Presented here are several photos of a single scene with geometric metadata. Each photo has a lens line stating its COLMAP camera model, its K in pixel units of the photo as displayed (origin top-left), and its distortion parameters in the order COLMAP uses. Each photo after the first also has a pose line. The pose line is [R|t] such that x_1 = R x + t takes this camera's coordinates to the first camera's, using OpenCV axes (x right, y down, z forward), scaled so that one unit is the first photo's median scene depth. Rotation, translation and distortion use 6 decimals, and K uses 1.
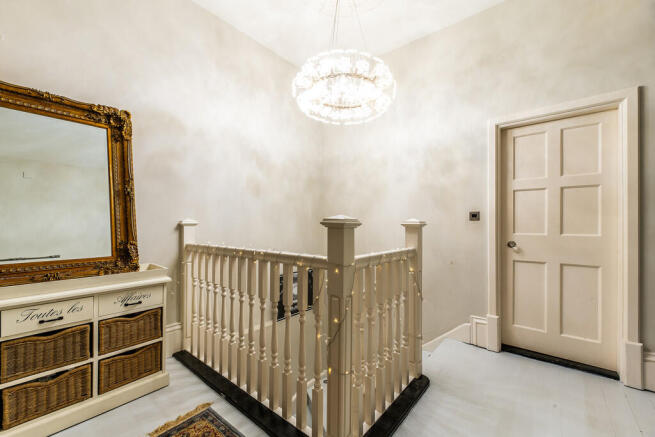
lens RADIAL K [[261.3, 0, 327.5], [0, 261.3, 218.5], [0, 0, 1]] dist [0.000033, 0.000000]
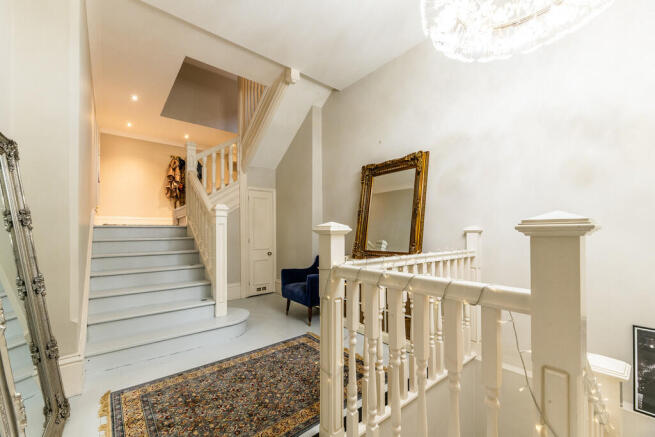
lens RADIAL K [[265.5, 0, 327.5], [0, 265.5, 230.5], [0, 0, 1]] dist [-0.000054, -0.000018]
pose [[-0.207067, -0.009352, -0.978282, 0.627455], [0.005325, 0.999929, -0.010686, 0.026068], [0.978312, -0.007422, -0.207002, 0.704374]]
